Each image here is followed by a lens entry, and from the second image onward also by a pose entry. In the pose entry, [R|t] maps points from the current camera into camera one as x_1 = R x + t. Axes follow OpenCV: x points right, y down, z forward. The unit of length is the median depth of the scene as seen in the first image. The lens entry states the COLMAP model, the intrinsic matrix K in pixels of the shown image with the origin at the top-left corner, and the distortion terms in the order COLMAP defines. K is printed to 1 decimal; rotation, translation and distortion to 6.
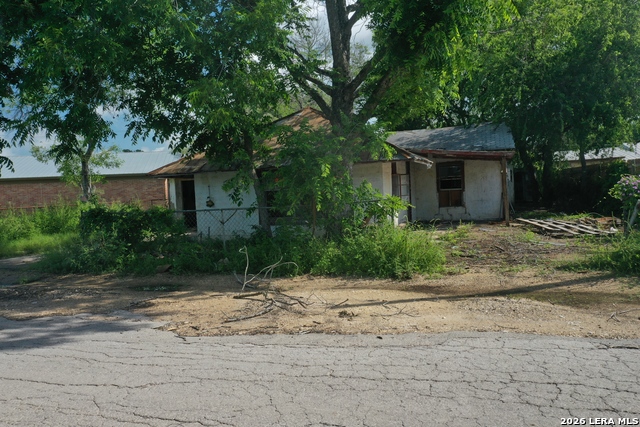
lens RADIAL K [[521.4, 0, 321.2], [0, 521.4, 212.3], [0, 0, 1]] dist [-0.000909, -0.004422]
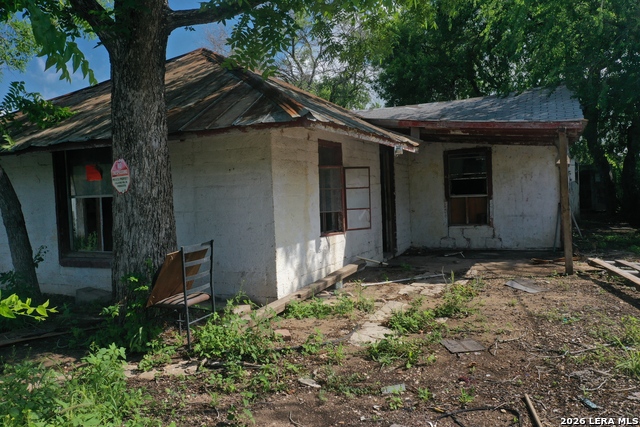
lens RADIAL K [[521.4, 0, 318.6], [0, 521.4, 214.8], [0, 0, 1]] dist [-0.000909, -0.004422]
pose [[0.994726, 0.011029, -0.101974, 0.140760], [-0.010834, 0.999938, 0.002469, -0.022069], [0.101995, -0.001352, 0.994784, 0.398381]]
